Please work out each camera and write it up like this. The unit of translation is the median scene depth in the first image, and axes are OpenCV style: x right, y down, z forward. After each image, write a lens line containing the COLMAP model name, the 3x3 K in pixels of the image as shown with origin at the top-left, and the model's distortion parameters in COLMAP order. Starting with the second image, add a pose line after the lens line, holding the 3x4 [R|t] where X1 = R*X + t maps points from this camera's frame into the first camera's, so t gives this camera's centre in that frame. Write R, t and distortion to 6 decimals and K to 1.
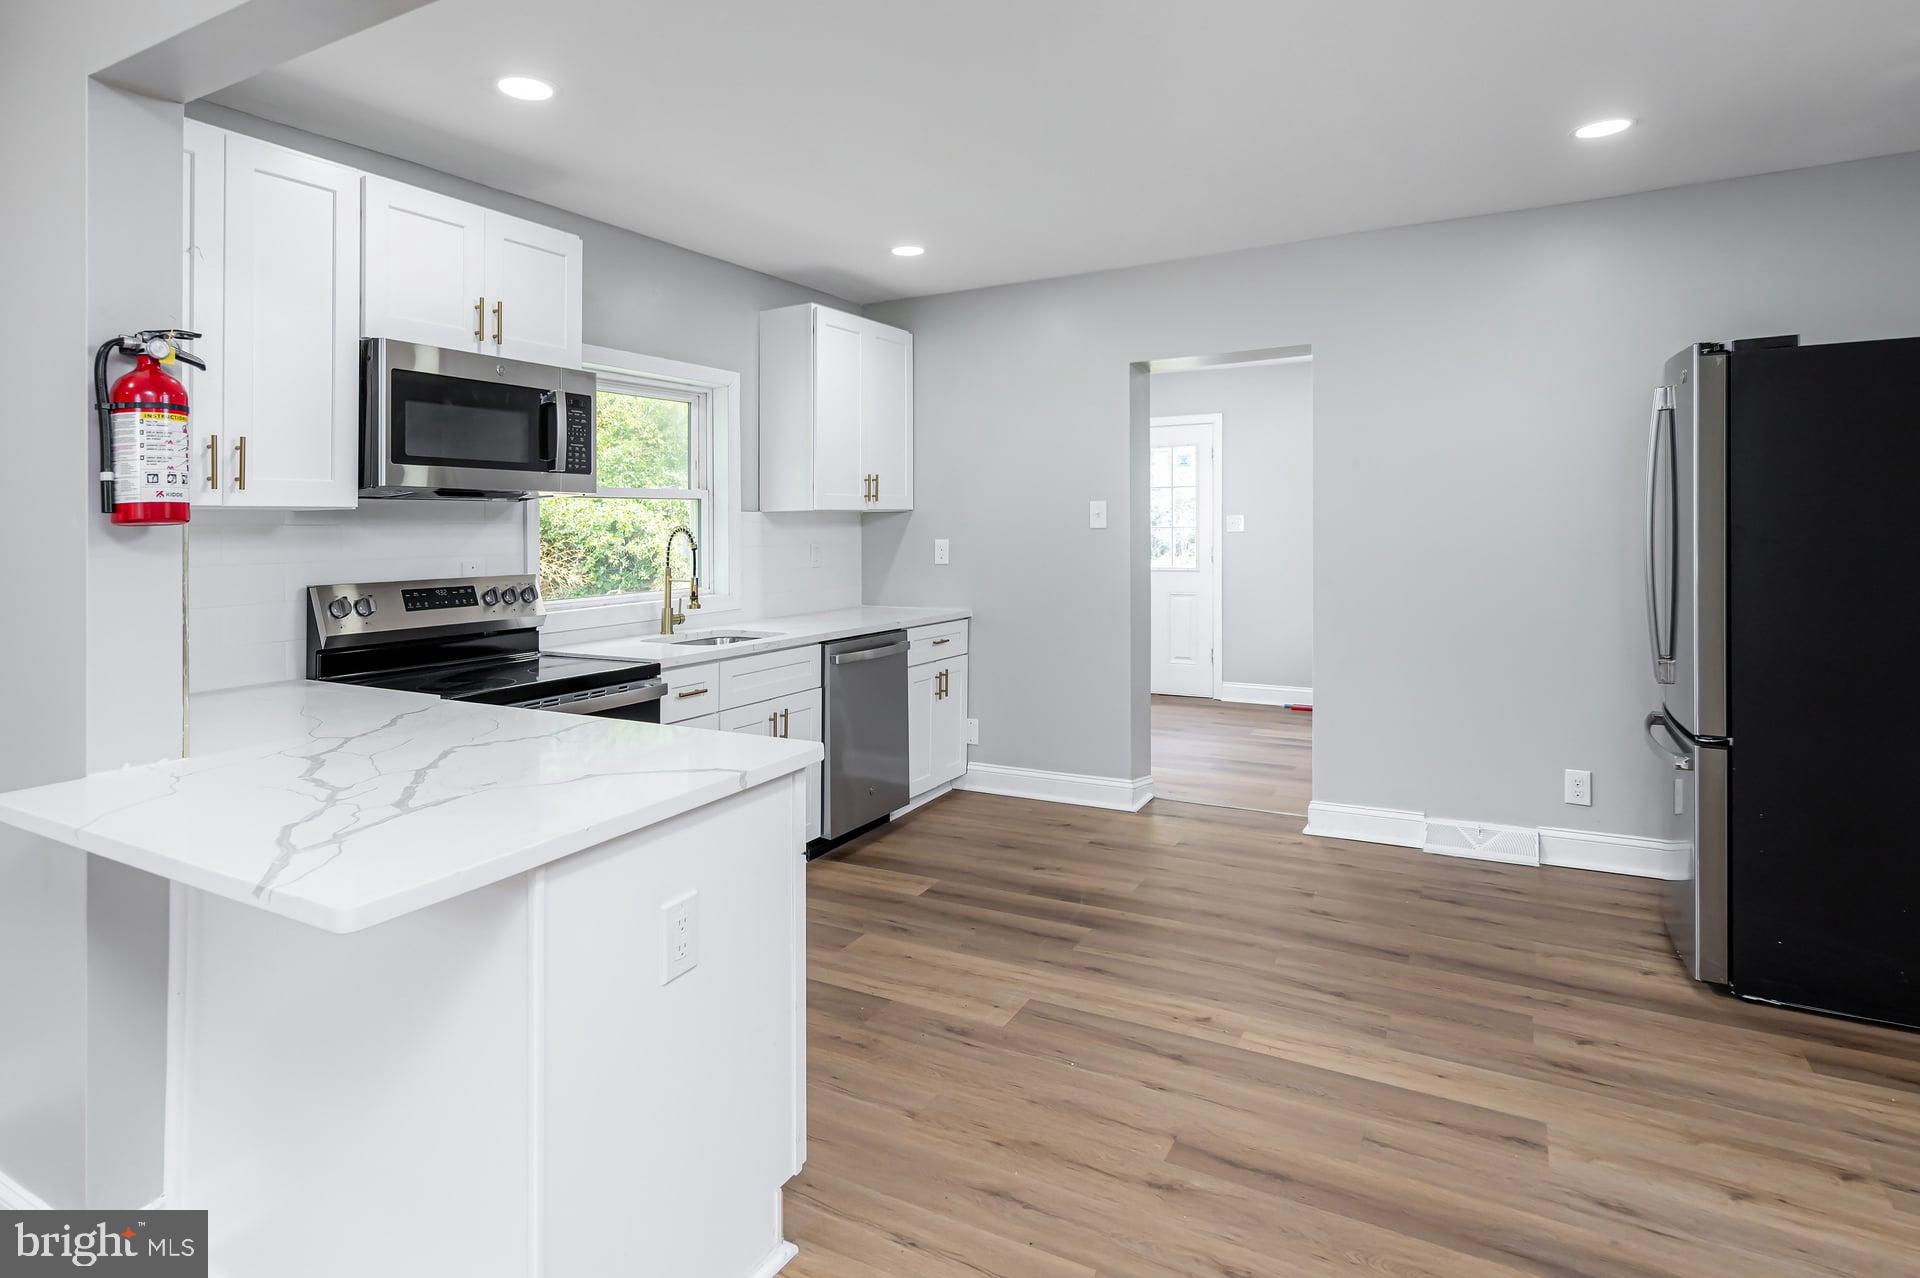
lens RADIAL K [[1031.8, 0, 932.5], [0, 1031.8, 503.5], [0, 0, 1]] dist [0.021783, 0.002994]
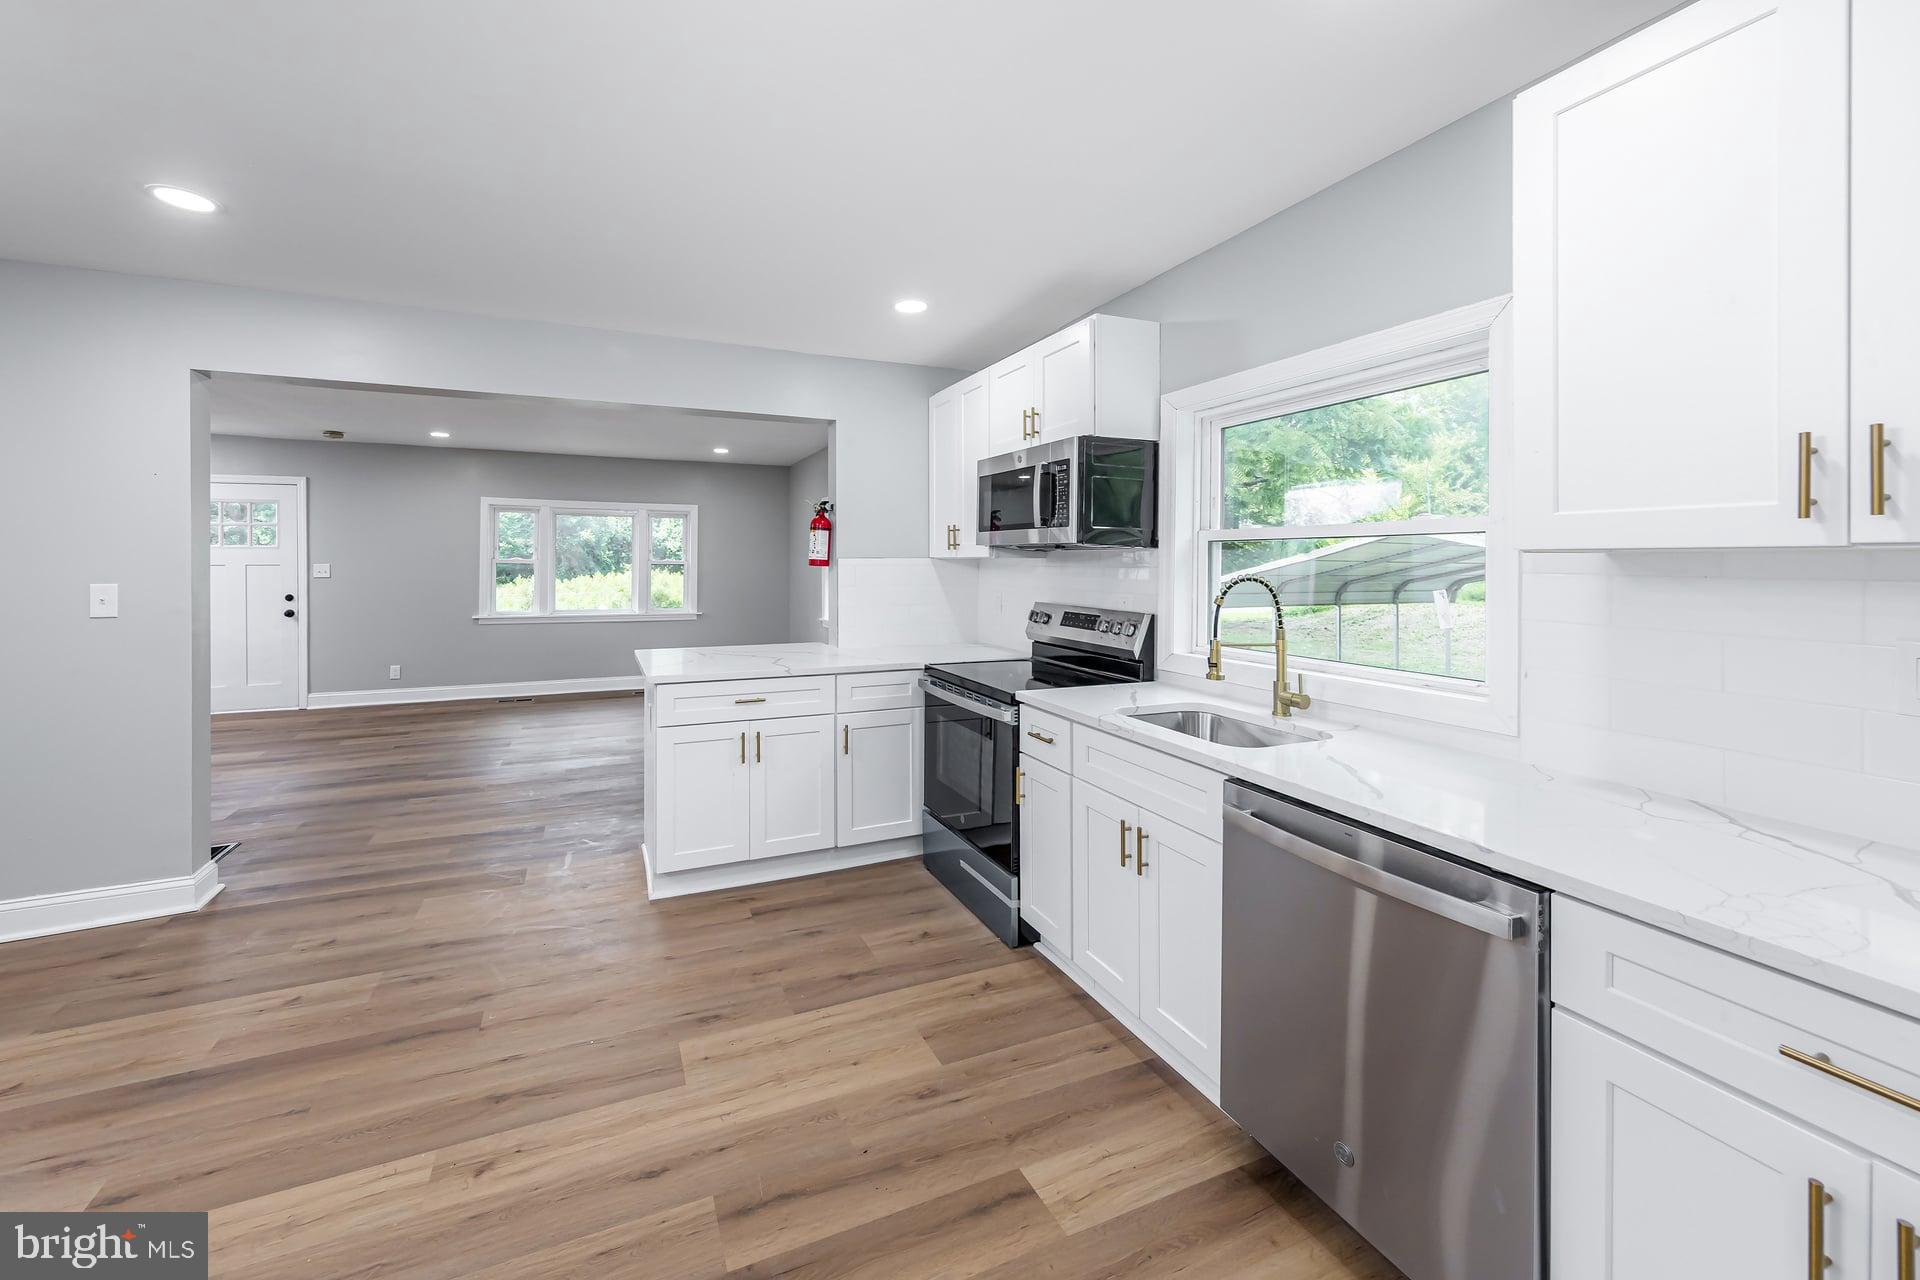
lens RADIAL K [[719.4, 0, 872.5], [0, 719.4, 555.3], [0, 0, 1]] dist [0.002120, -0.000105]
pose [[-0.642213, 0.003758, -0.766517, 0.410805], [0.023075, 0.999630, -0.014432, 0.011098], [0.766179, -0.026956, -0.642061, 1.326504]]
